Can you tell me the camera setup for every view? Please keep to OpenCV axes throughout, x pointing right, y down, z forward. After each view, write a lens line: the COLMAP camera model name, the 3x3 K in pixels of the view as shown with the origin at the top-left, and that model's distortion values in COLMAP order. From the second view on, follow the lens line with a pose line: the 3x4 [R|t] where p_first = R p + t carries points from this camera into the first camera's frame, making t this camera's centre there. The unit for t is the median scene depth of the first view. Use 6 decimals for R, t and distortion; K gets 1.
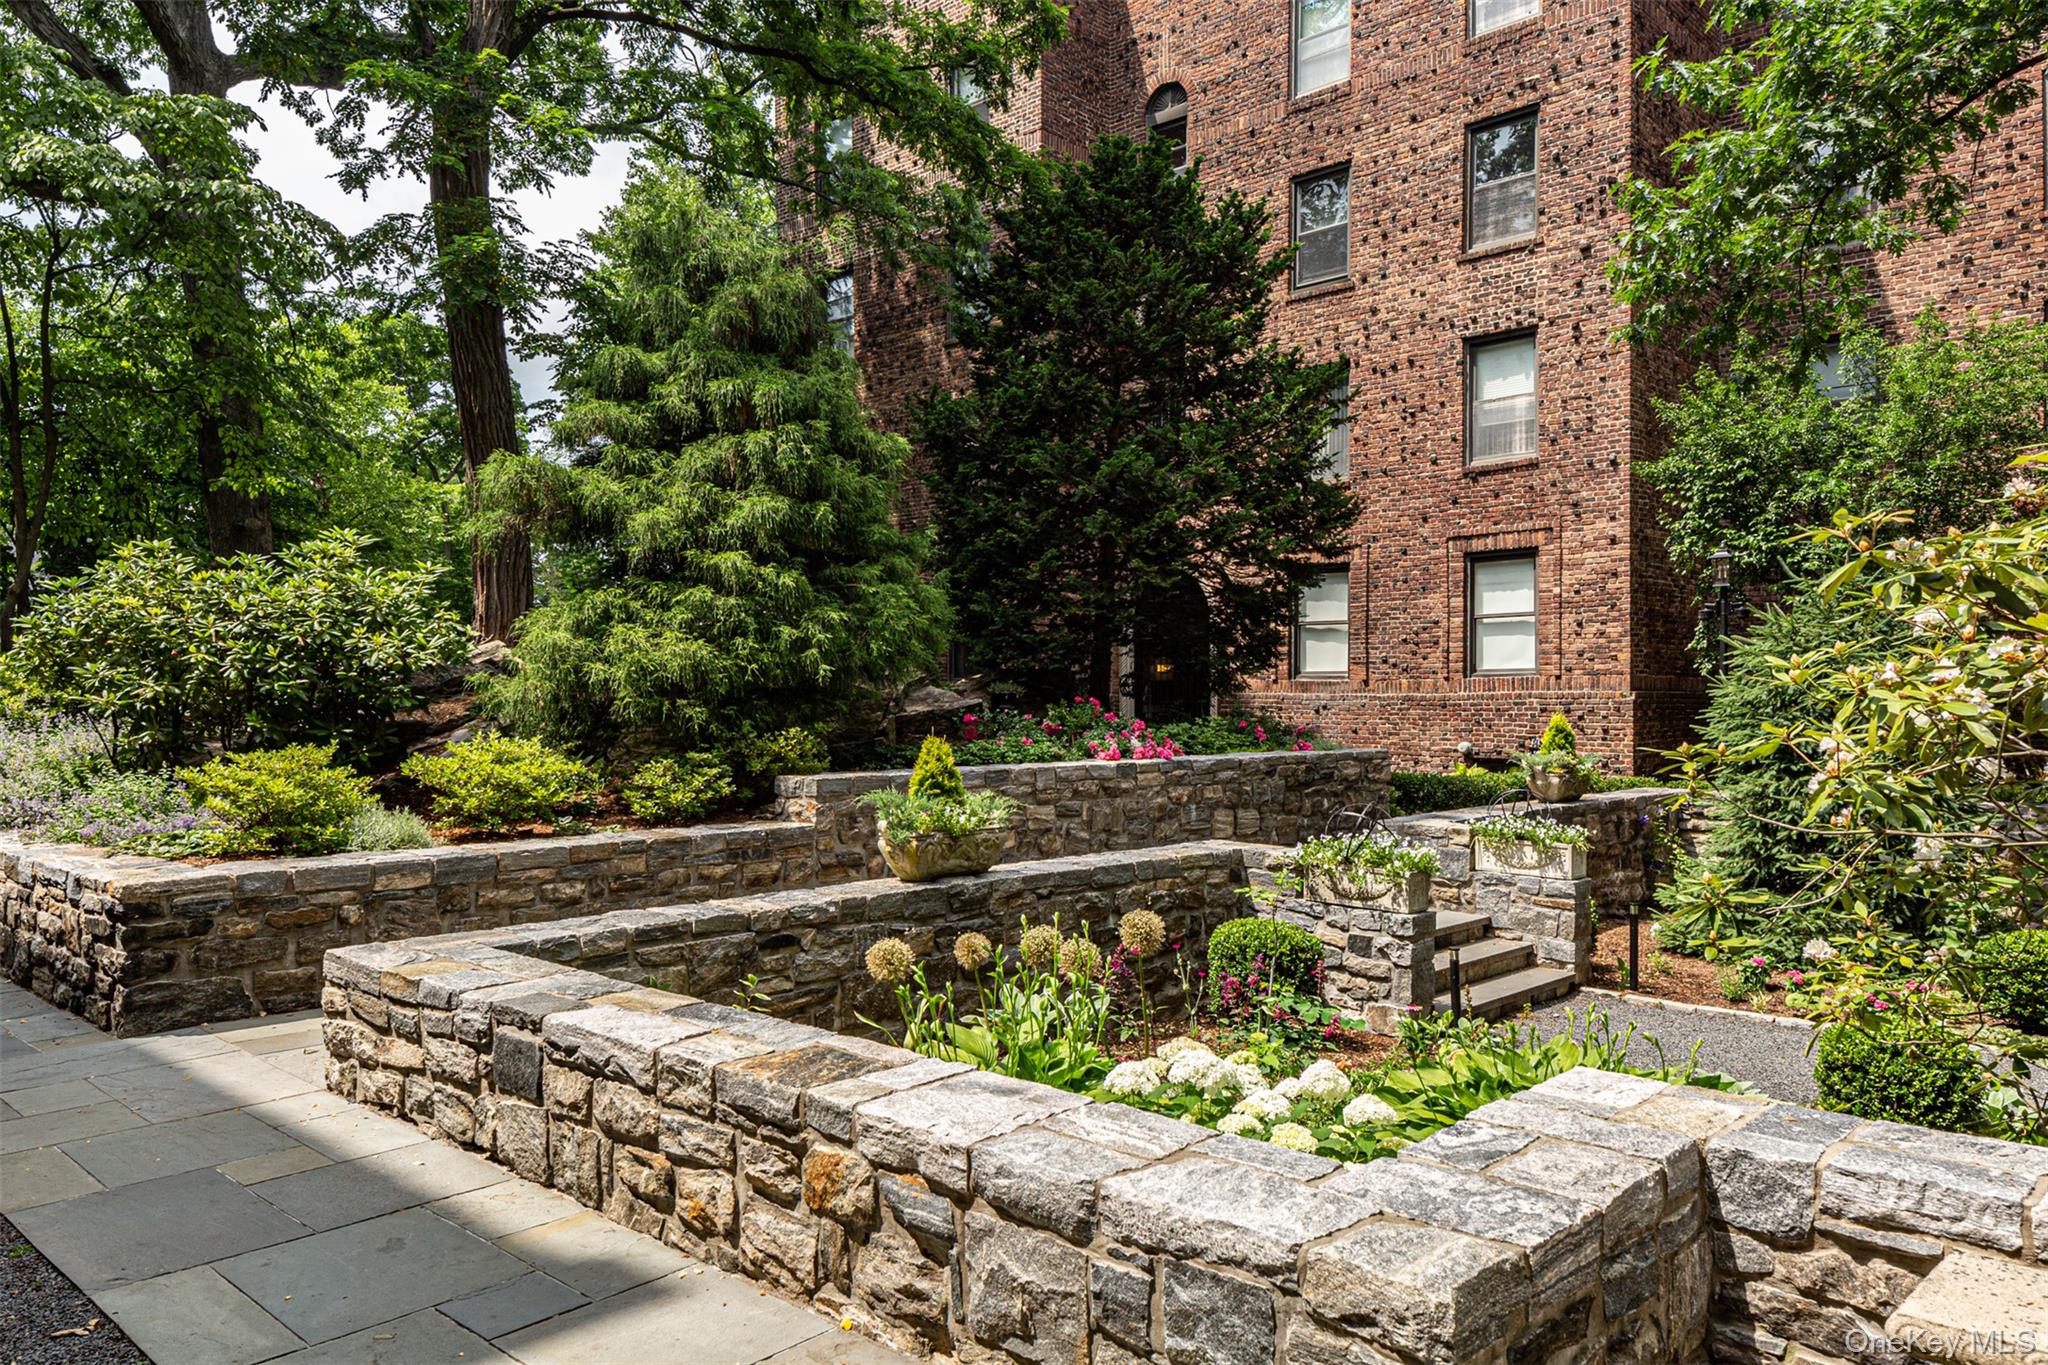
lens RADIAL K [[1417.0, 0, 1023.2], [0, 1417.0, 684.1], [0, 0, 1]] dist [0.003577, 0.000876]
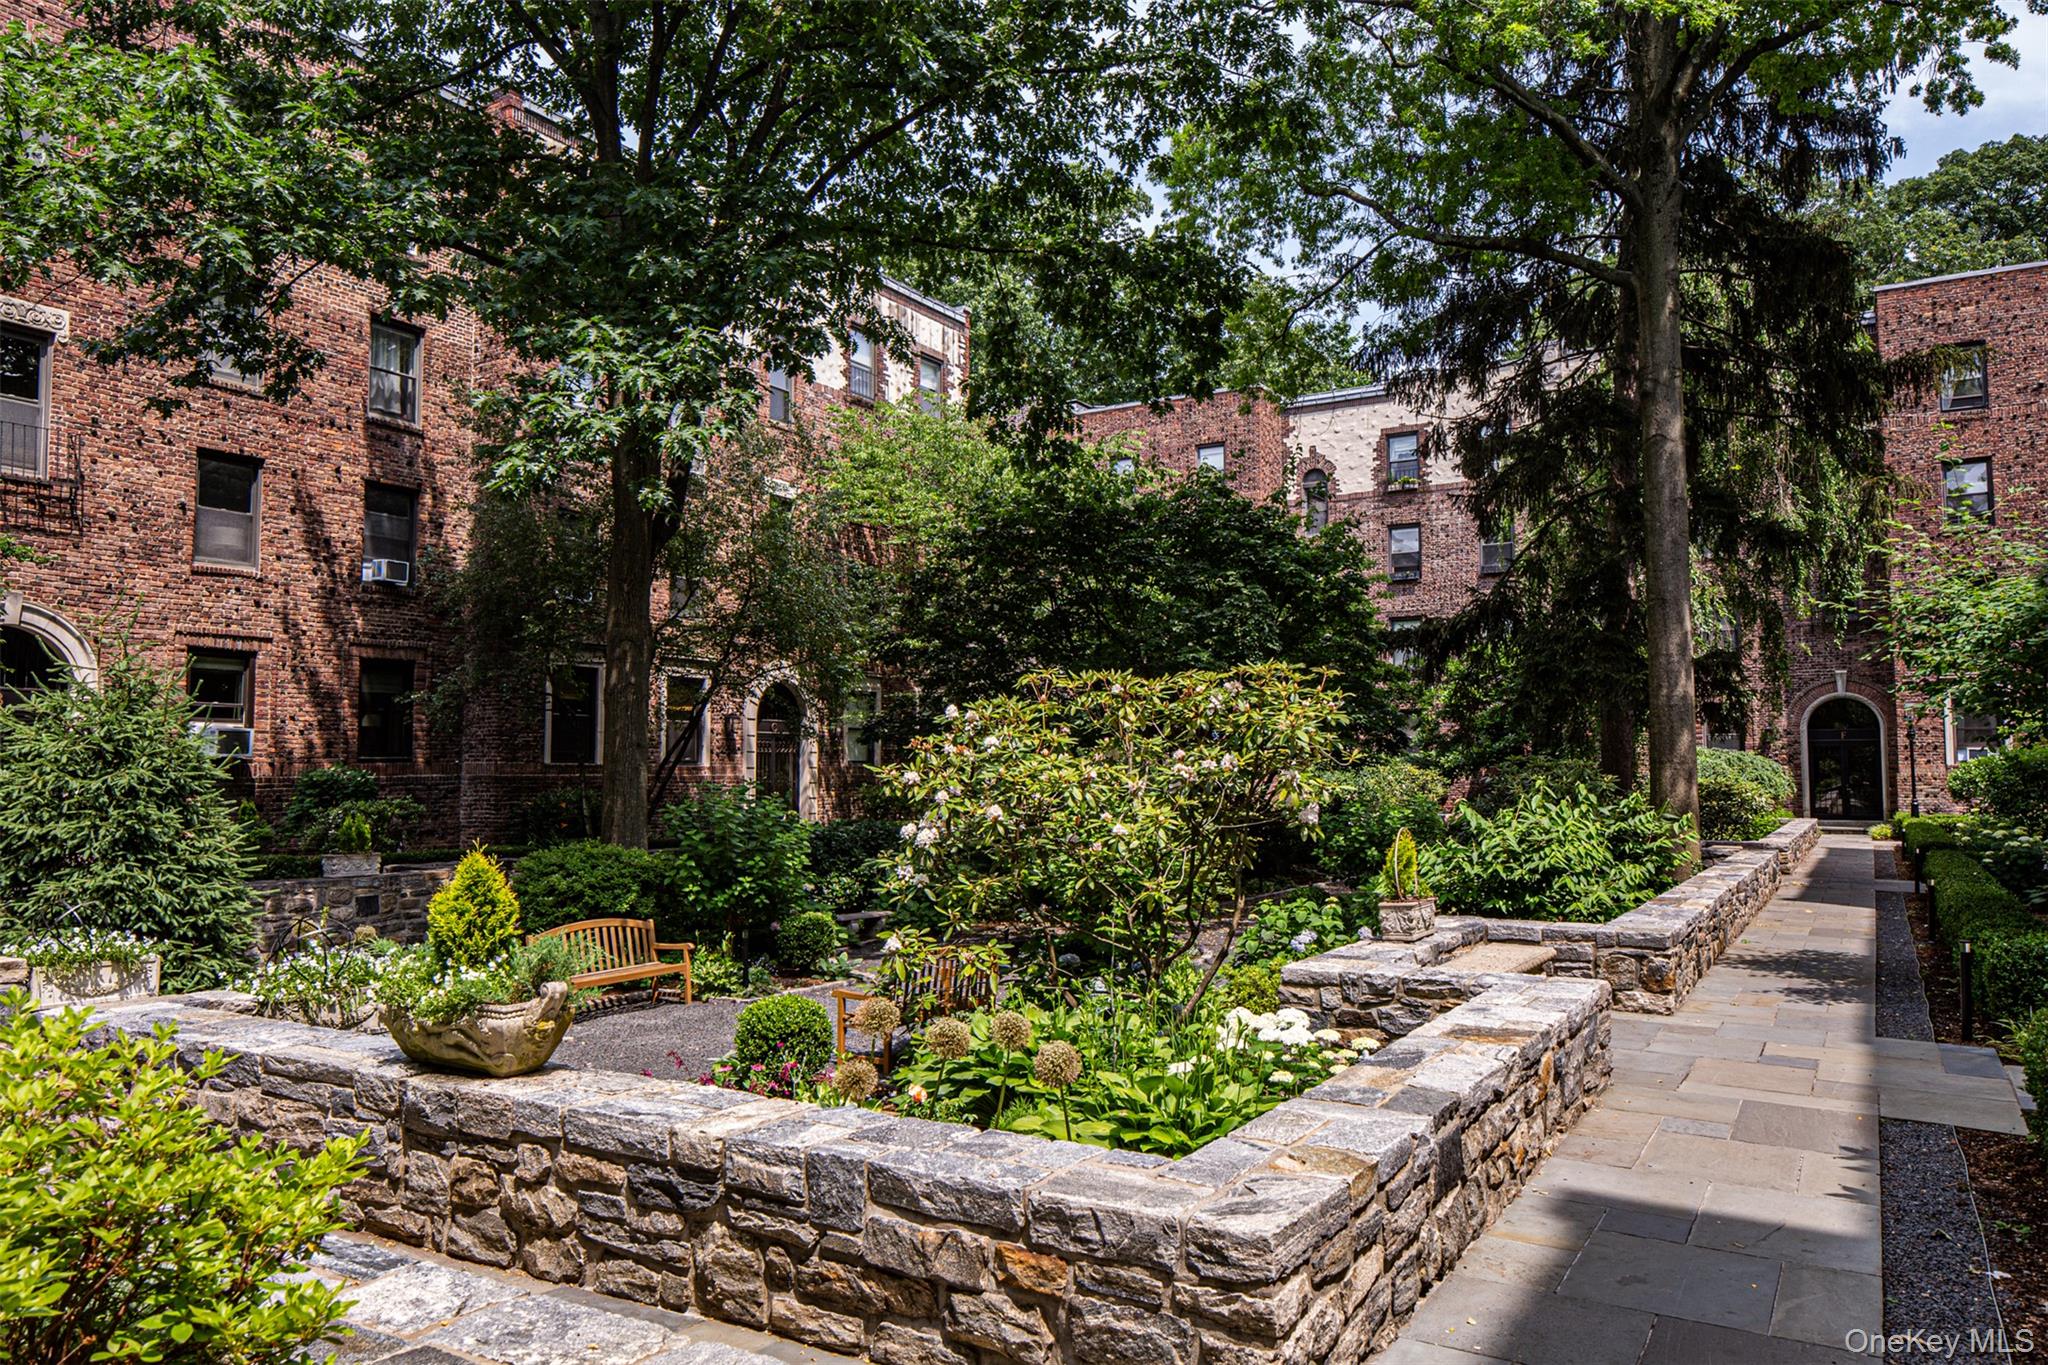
lens RADIAL K [[1417.0, 0, 1023.2], [0, 1417.0, 682.7], [0, 0, 1]] dist [0.003577, 0.000876]
pose [[-0.197421, 0.059443, 0.978515, -0.796783], [-0.001754, 0.998137, -0.060989, 0.000311], [-0.980317, -0.013756, -0.196949, 0.923834]]
